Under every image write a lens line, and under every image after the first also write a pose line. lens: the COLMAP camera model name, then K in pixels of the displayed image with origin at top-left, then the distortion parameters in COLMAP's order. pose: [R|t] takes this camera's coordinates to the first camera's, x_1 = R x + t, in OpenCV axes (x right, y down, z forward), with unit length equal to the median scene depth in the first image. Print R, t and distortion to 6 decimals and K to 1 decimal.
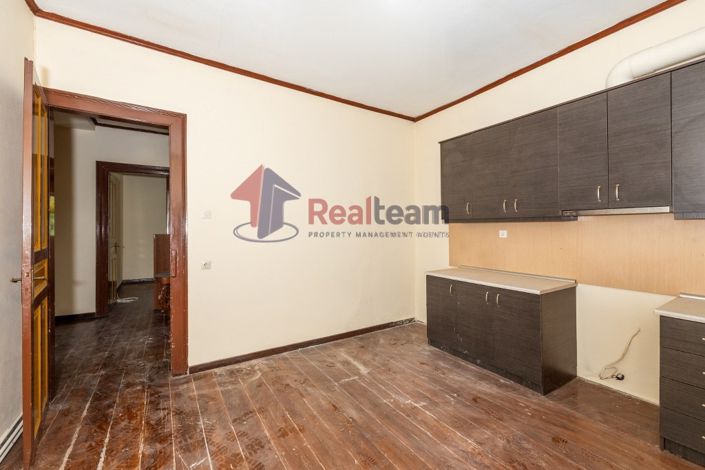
lens RADIAL K [[303.6, 0, 351.0], [0, 303.6, 230.3], [0, 0, 1]] dist [0.000237, 0.000098]
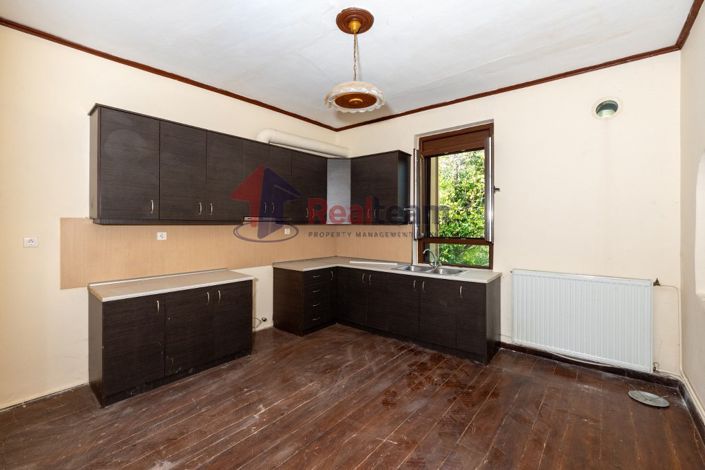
lens RADIAL K [[303.6, 0, 350.6], [0, 303.6, 228.3], [0, 0, 1]] dist [0.000237, 0.000098]
pose [[-0.301145, -0.005627, 0.953562, -0.700196], [0.012949, 0.999866, 0.009990, -0.017202], [-0.953490, 0.015356, -0.301032, 0.888114]]
